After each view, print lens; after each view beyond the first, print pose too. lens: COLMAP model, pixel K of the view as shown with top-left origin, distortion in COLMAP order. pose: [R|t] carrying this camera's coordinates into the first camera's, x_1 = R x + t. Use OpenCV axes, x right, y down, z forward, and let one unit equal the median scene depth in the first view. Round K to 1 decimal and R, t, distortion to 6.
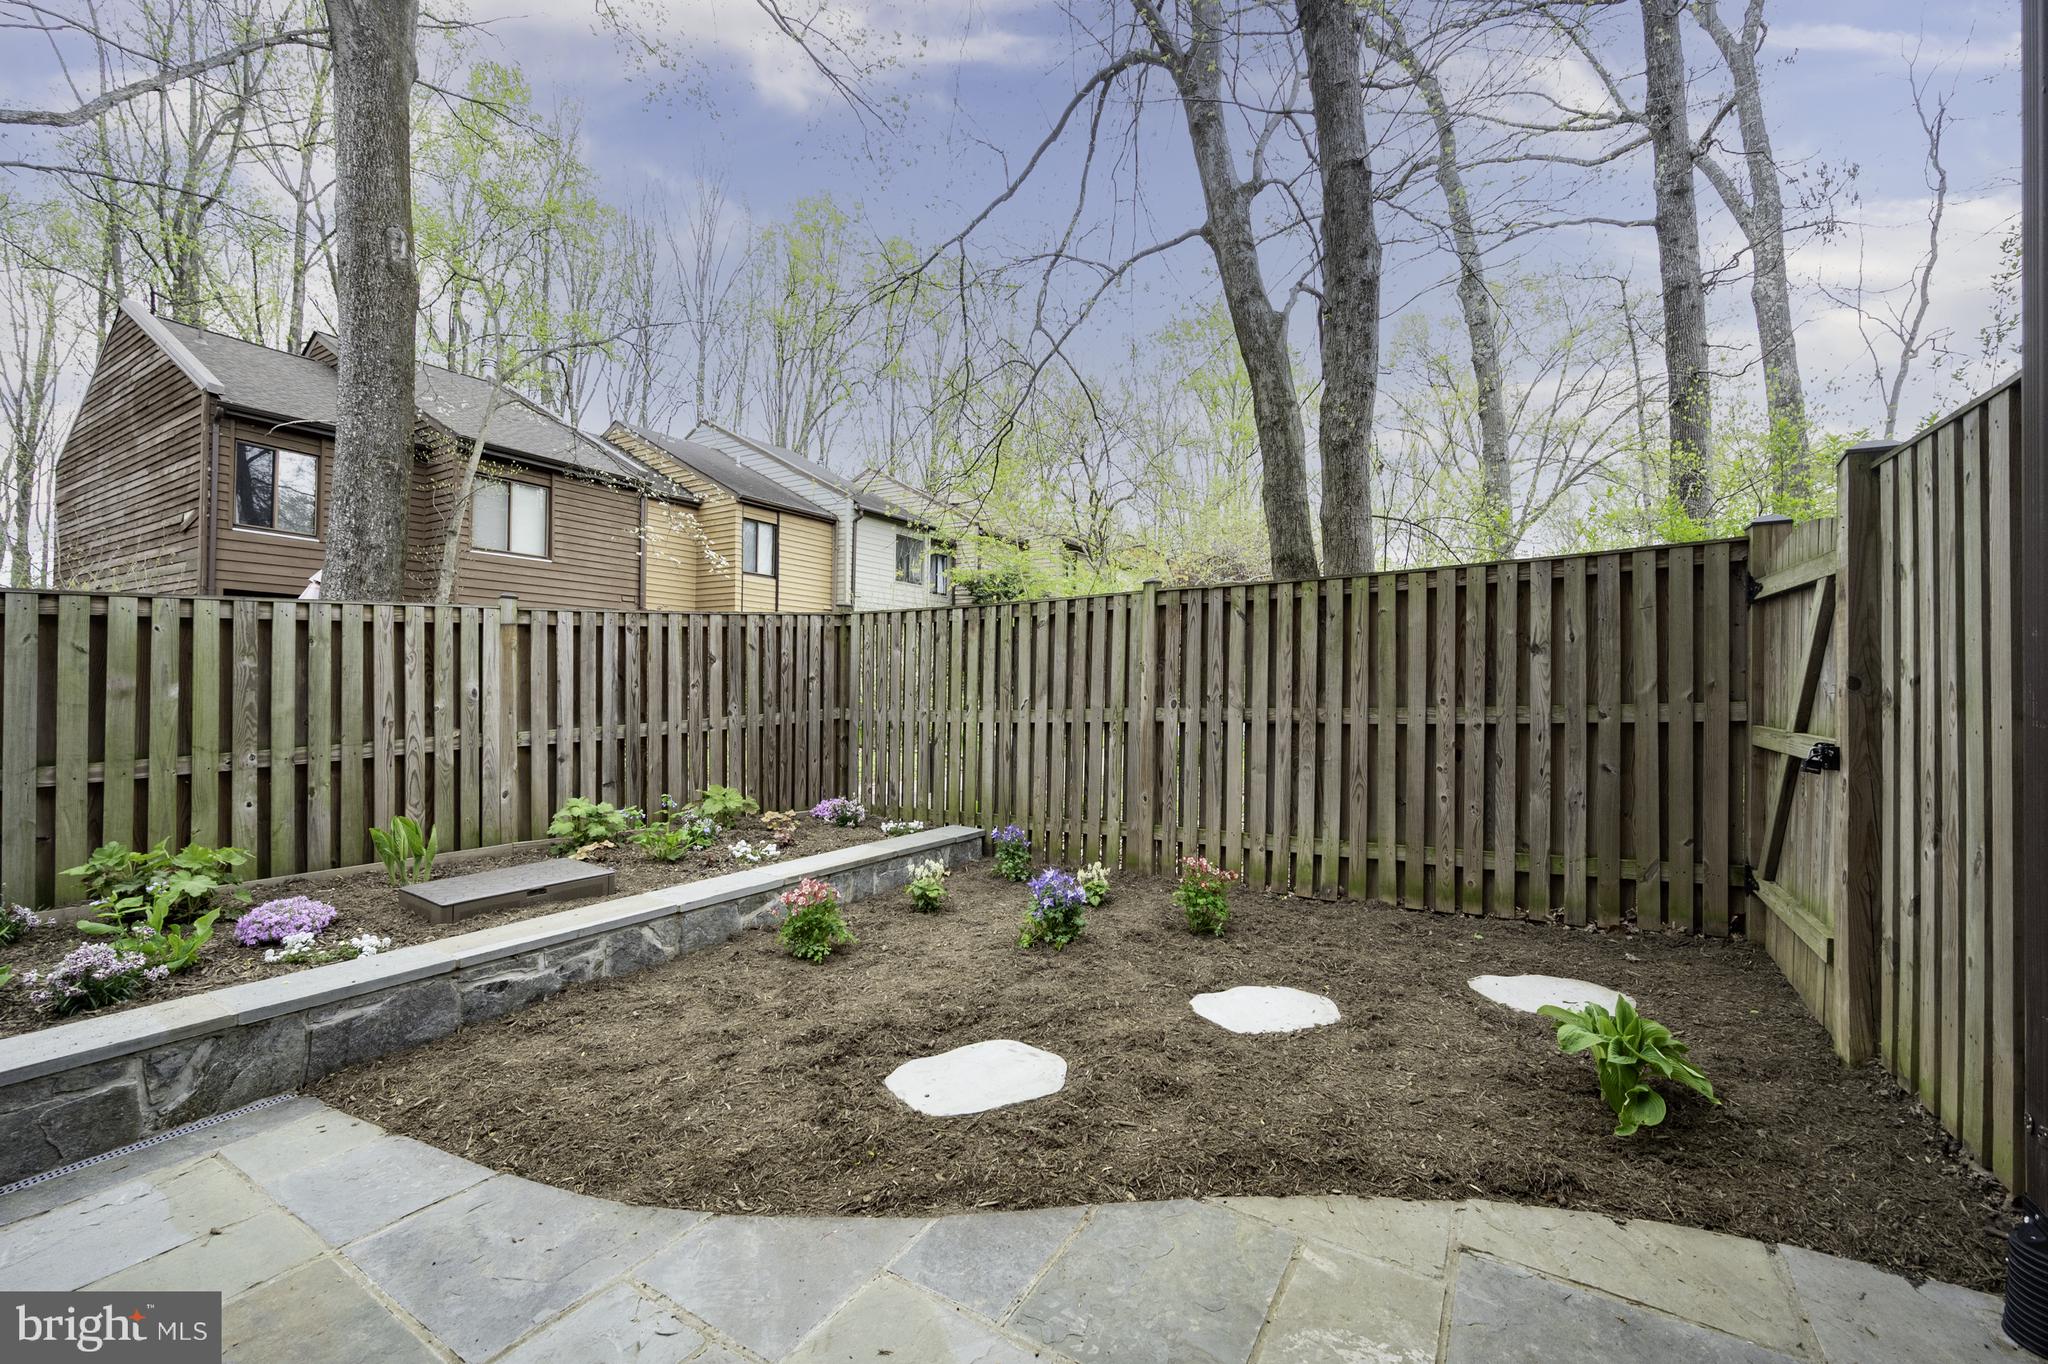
lens RADIAL K [[815.8, 0, 1017.1], [0, 815.8, 689.8], [0, 0, 1]] dist [0.000410, -0.000057]
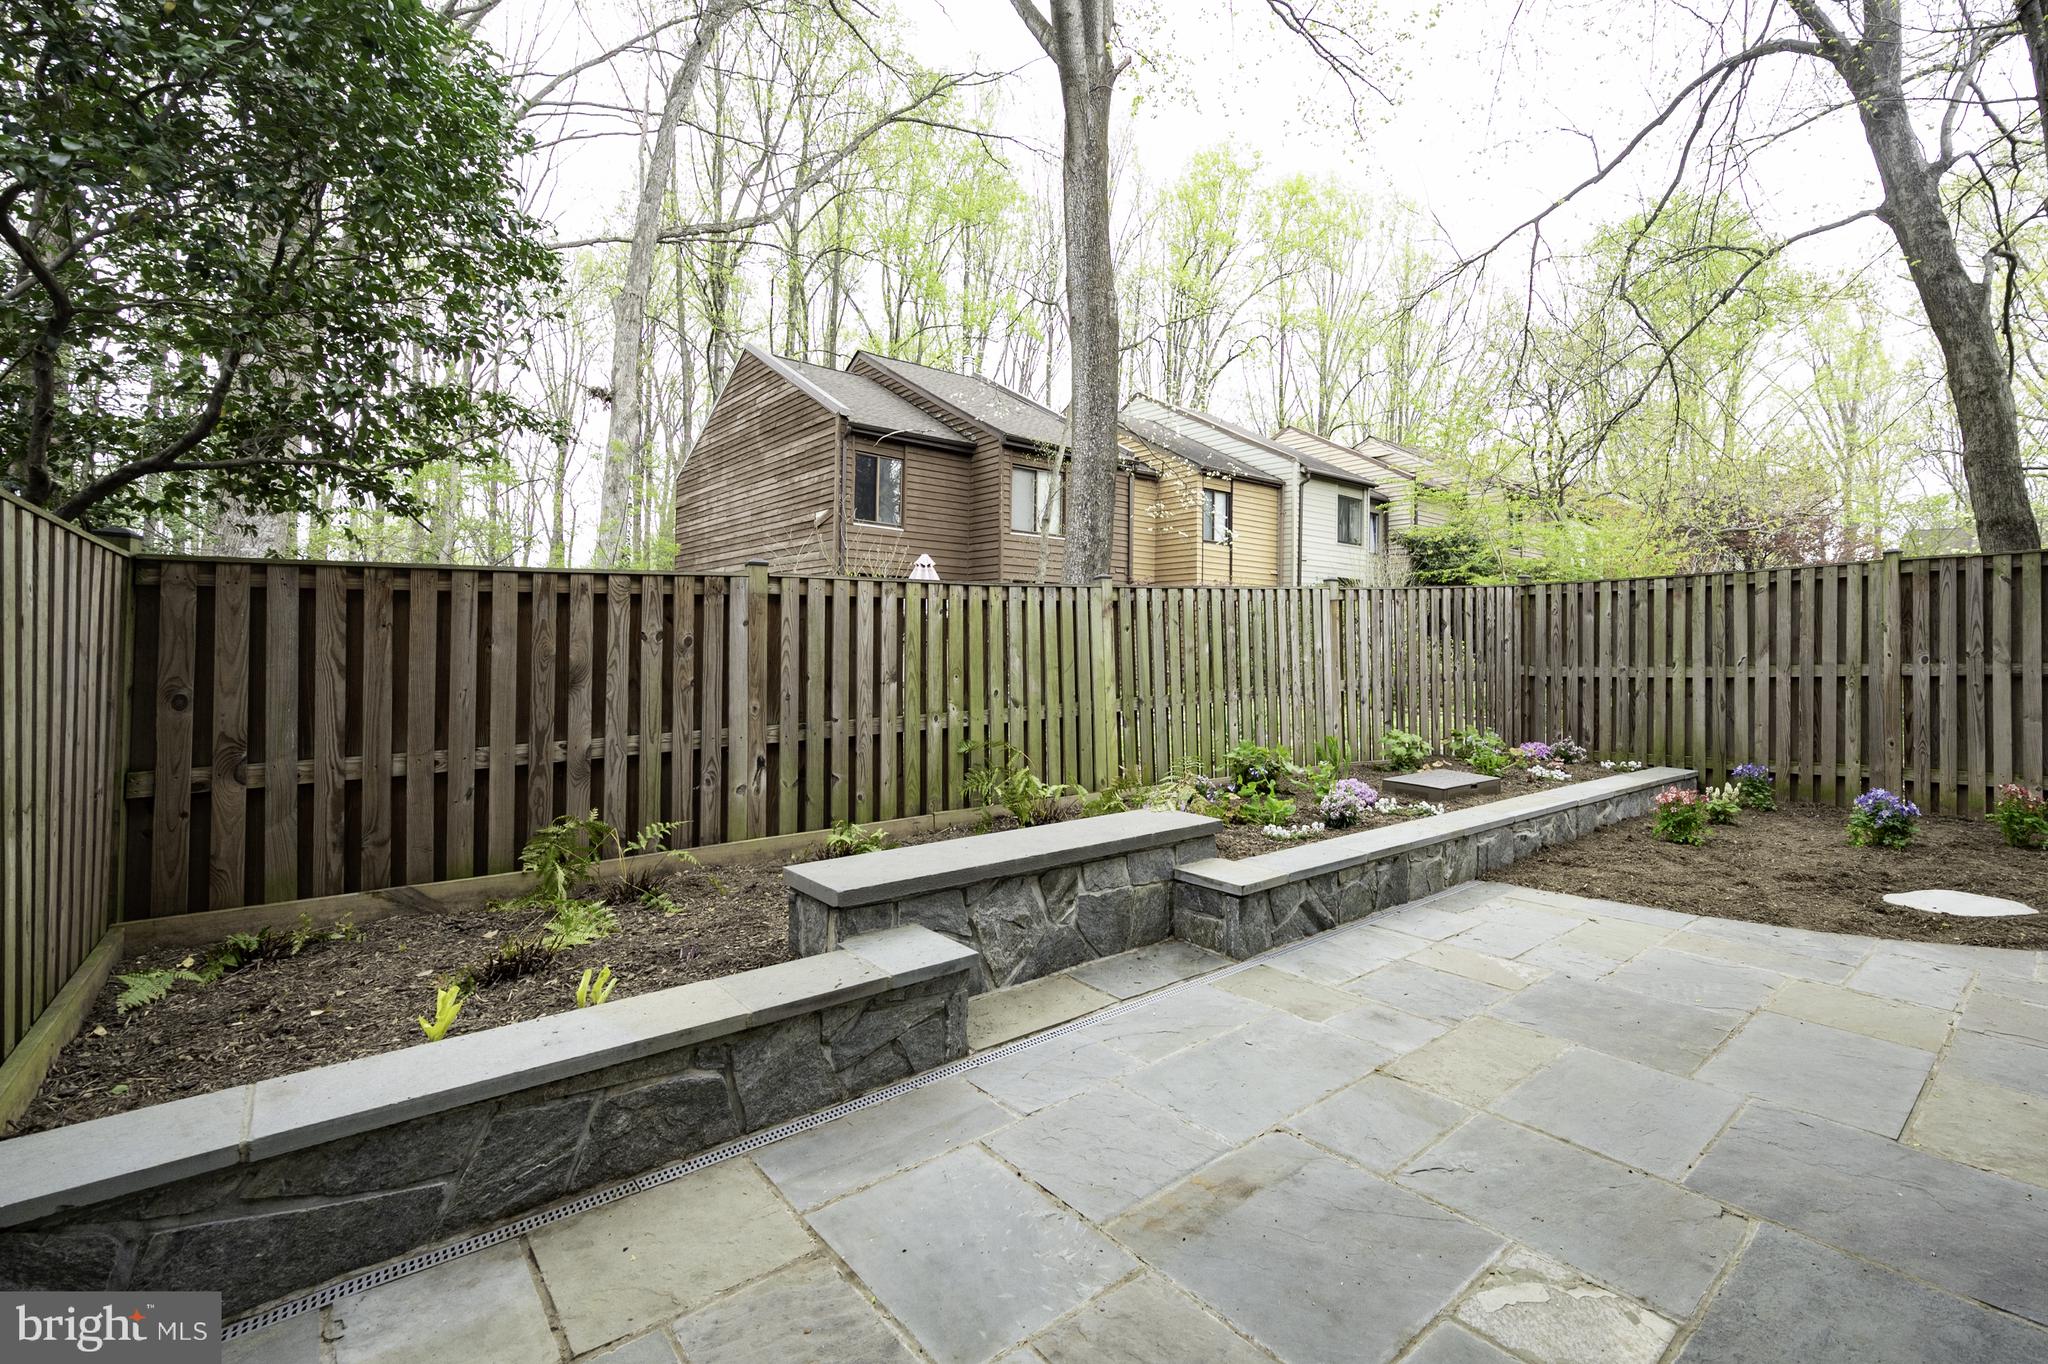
lens RADIAL K [[900.7, 0, 1115.4], [0, 900.7, 641.8], [0, 0, 1]] dist [0.000747, -0.000002]
pose [[0.961108, -0.005467, -0.276117, -0.380336], [0.000714, 0.999850, -0.017308, 0.009224], [0.276170, 0.016438, 0.960968, -0.358011]]
